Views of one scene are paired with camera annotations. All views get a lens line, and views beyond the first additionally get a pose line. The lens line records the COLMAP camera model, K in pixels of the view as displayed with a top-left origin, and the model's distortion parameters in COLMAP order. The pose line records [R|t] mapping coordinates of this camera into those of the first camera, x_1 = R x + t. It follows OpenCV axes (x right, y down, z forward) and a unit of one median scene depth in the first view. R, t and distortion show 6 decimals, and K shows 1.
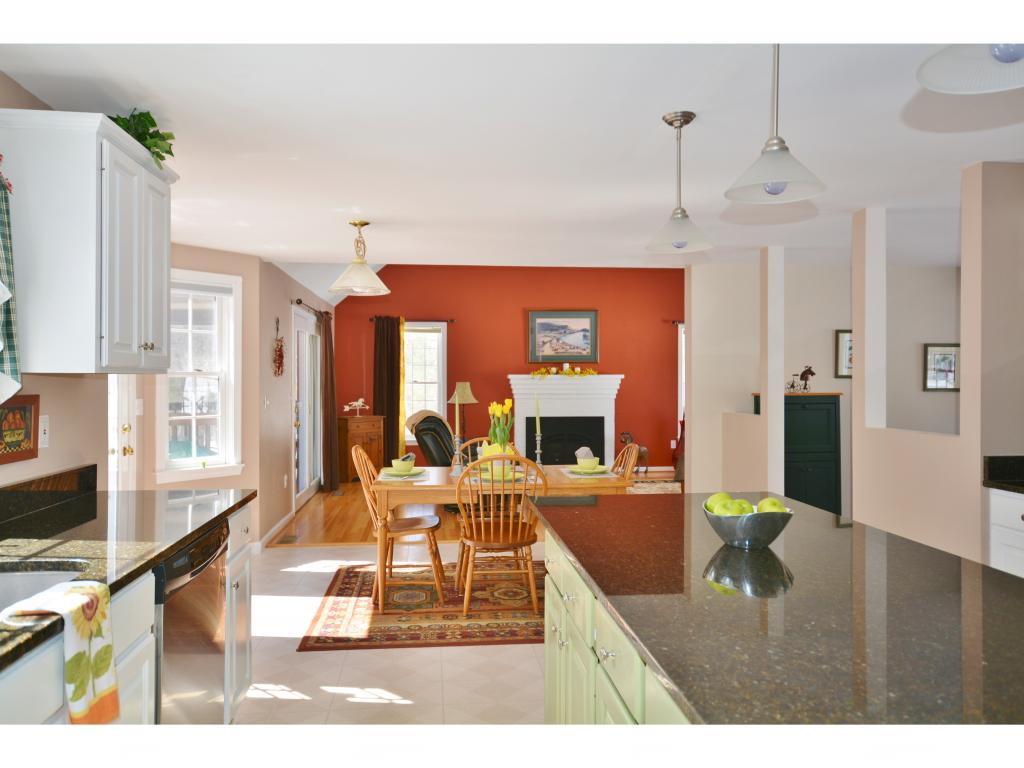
lens RADIAL K [[755.8, 0, 513.9], [0, 755.8, 383.7], [0, 0, 1]] dist [-0.000295, 0.003584]
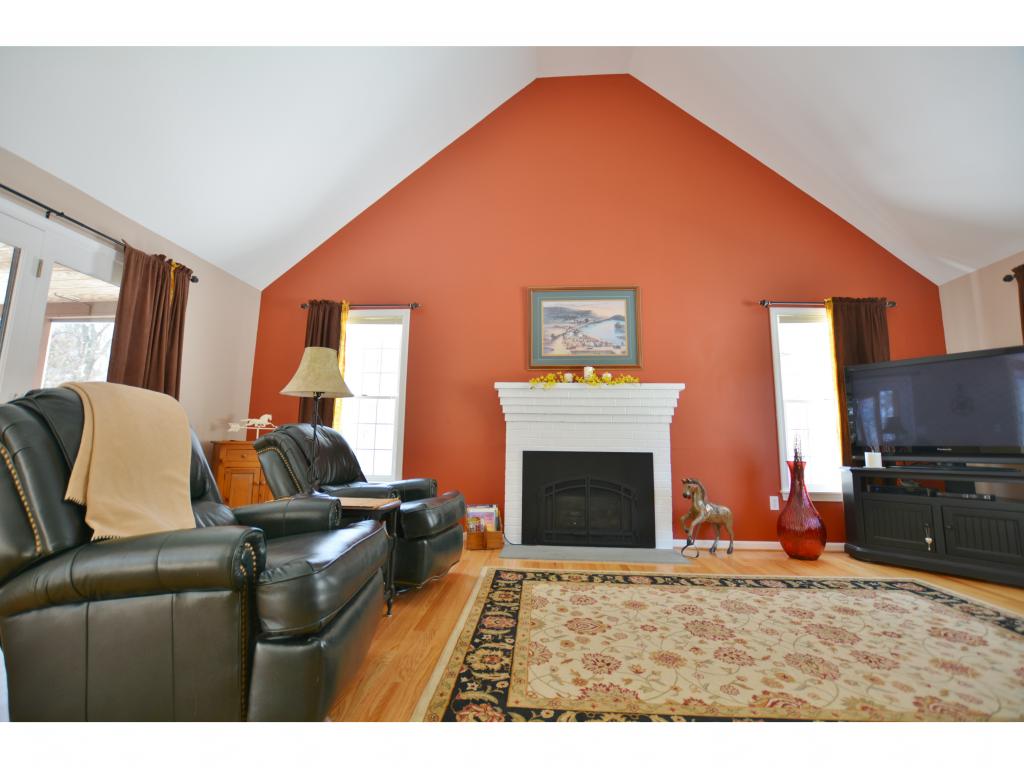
lens RADIAL K [[465.4, 0, 509.9], [0, 465.4, 380.2], [0, 0, 1]] dist [-0.026631, -0.000202]
pose [[0.985488, -0.009957, -0.169453, 0.069898], [-0.016401, 0.988022, -0.153439, 0.044921], [0.168951, 0.153991, 0.973521, 0.608447]]
